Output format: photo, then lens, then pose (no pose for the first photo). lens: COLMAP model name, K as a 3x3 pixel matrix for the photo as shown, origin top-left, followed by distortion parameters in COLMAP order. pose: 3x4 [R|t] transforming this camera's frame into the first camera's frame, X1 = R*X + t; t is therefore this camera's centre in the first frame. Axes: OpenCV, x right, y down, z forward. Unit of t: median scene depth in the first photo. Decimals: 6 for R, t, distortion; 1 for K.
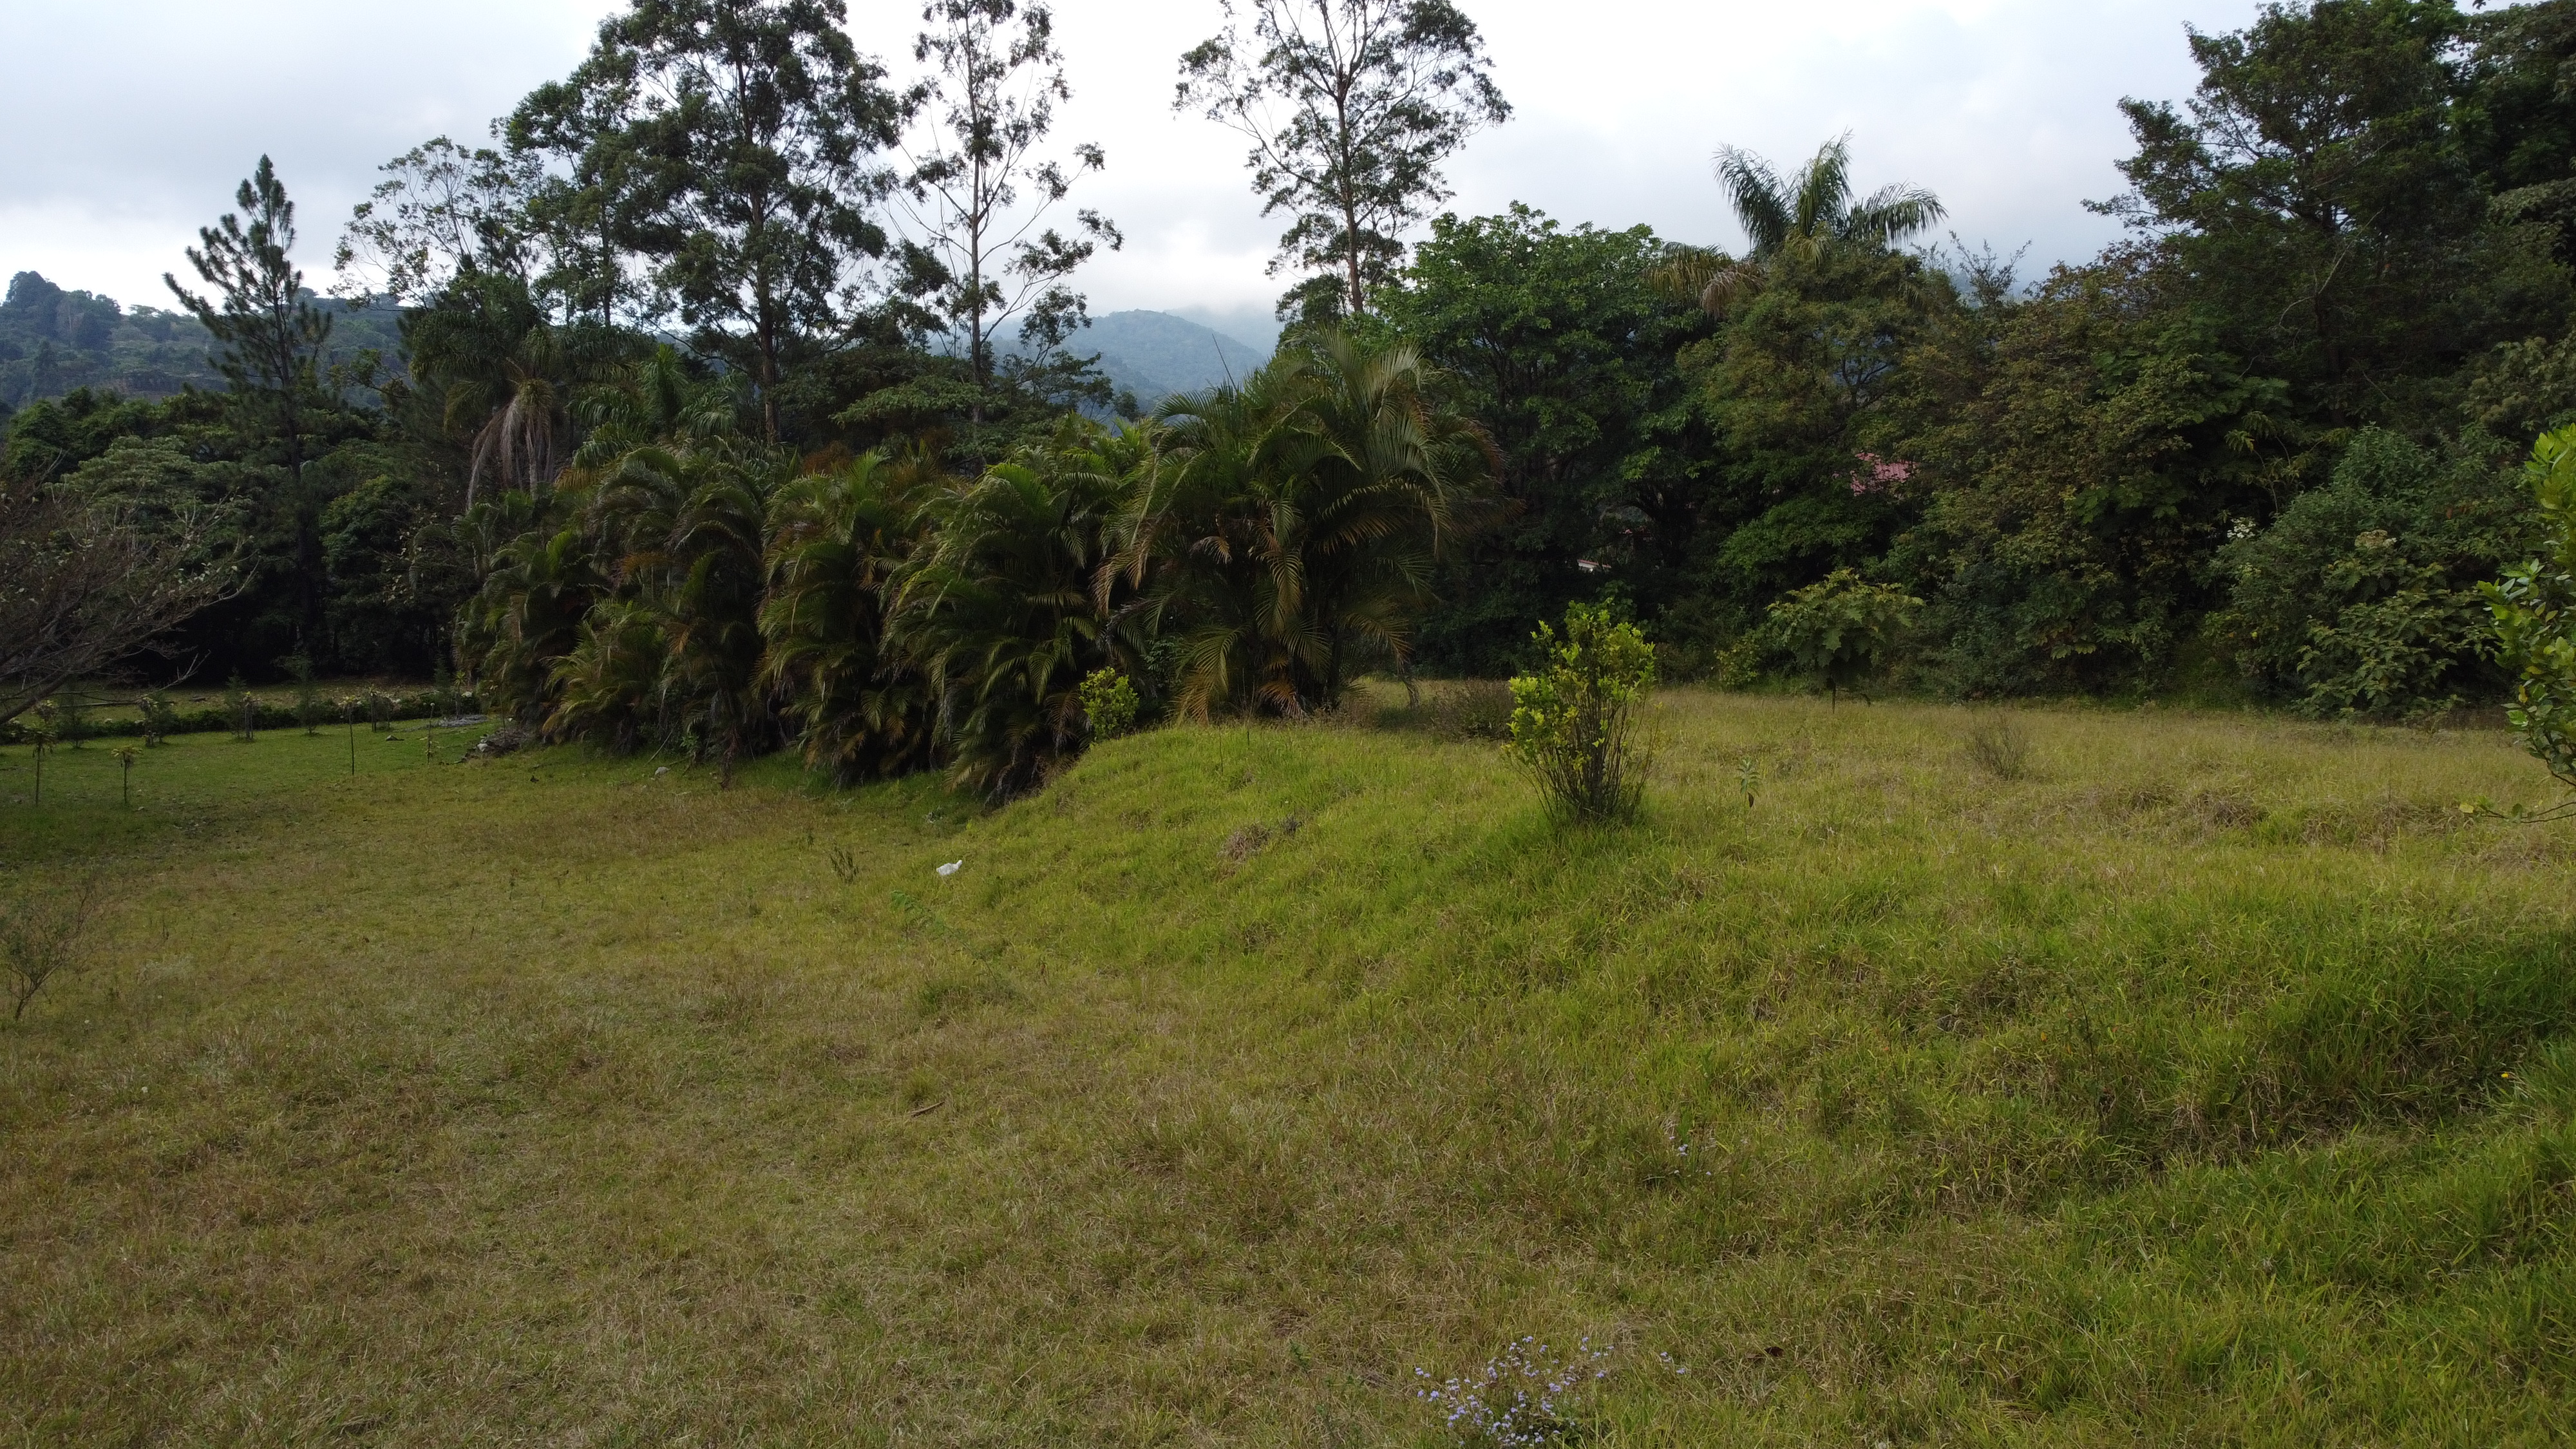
lens RADIAL K [[1943.0, 0, 1296.6], [0, 1943.0, 722.6], [0, 0, 1]] dist [-0.004631, -0.000879]
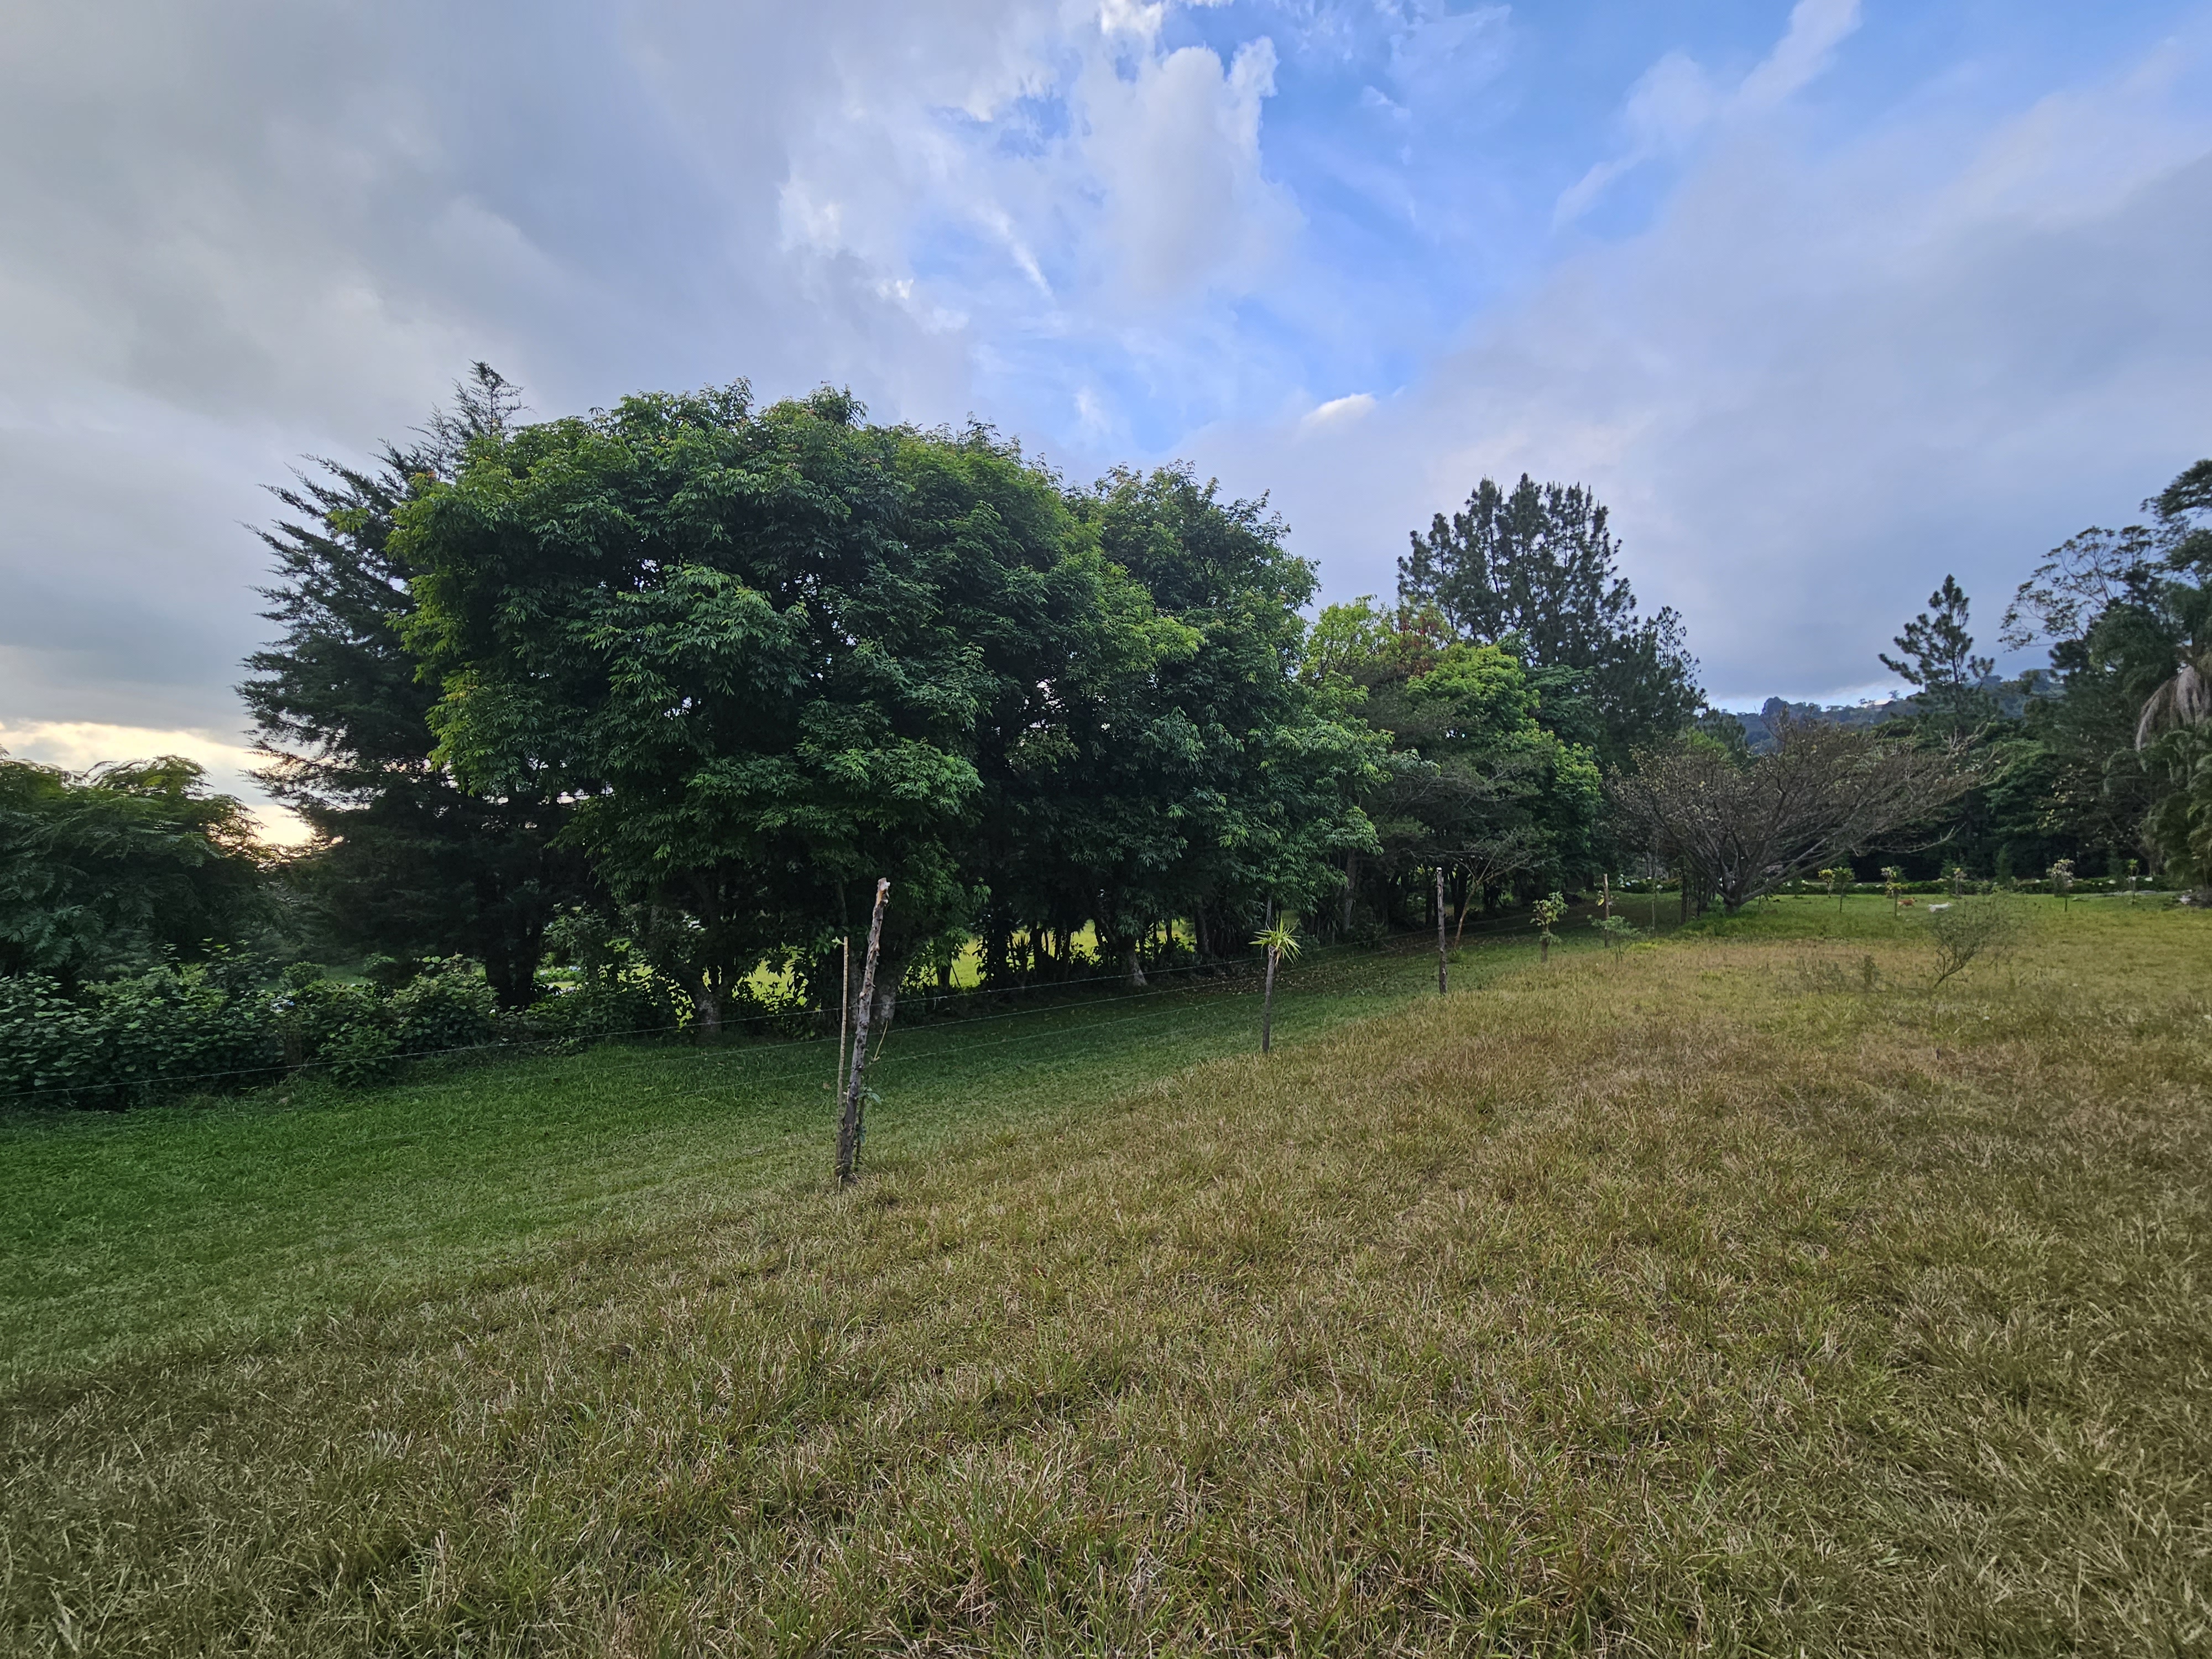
lens RADIAL K [[912.6, 0, 1107.6], [0, 912.6, 850.7], [0, 0, 1]] dist [0.002778, -0.002068]
pose [[0.362429, -0.008494, -0.931973, -0.057058], [-0.060602, 0.997628, -0.032660, 0.027028], [0.930039, 0.068317, 0.361055, 0.035231]]
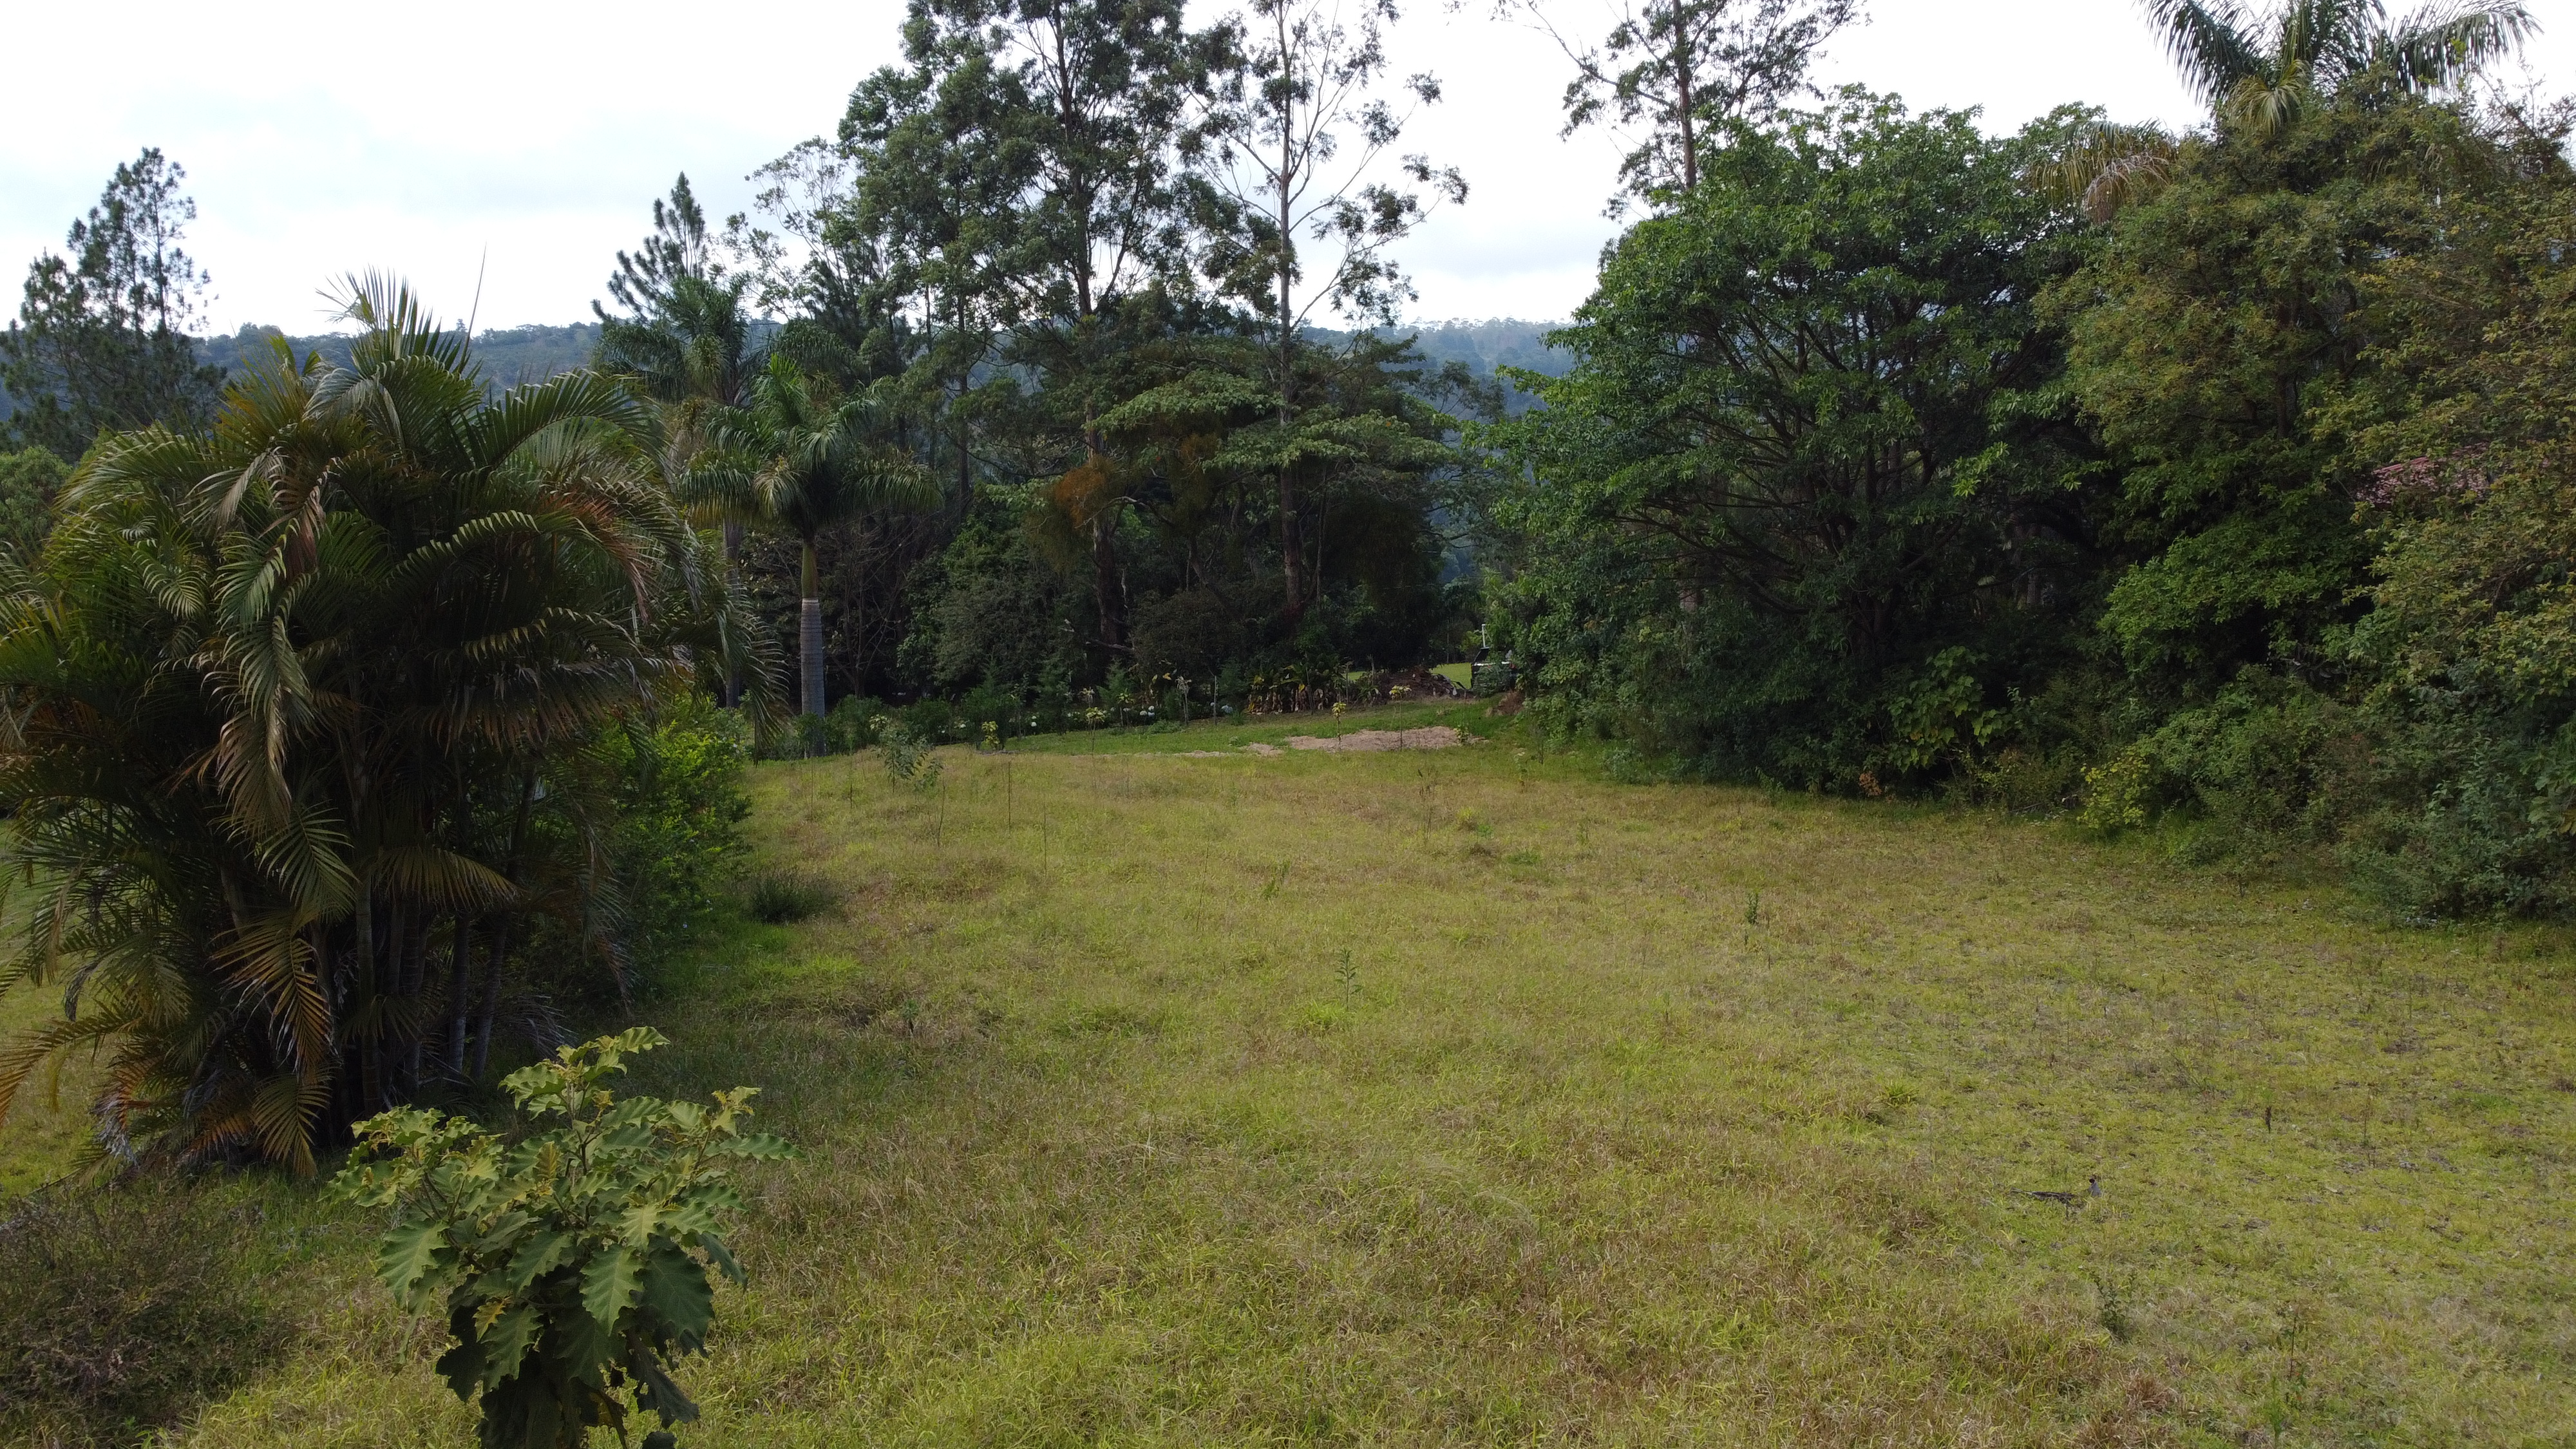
lens RADIAL K [[1943.0, 0, 1292.4], [0, 1943.0, 731.6], [0, 0, 1]] dist [-0.004631, -0.000879]
pose [[0.932612, 0.023917, -0.360088, 0.137555], [-0.018961, 0.999671, 0.017291, -0.037188], [0.360383, -0.009298, 0.932758, 0.221621]]
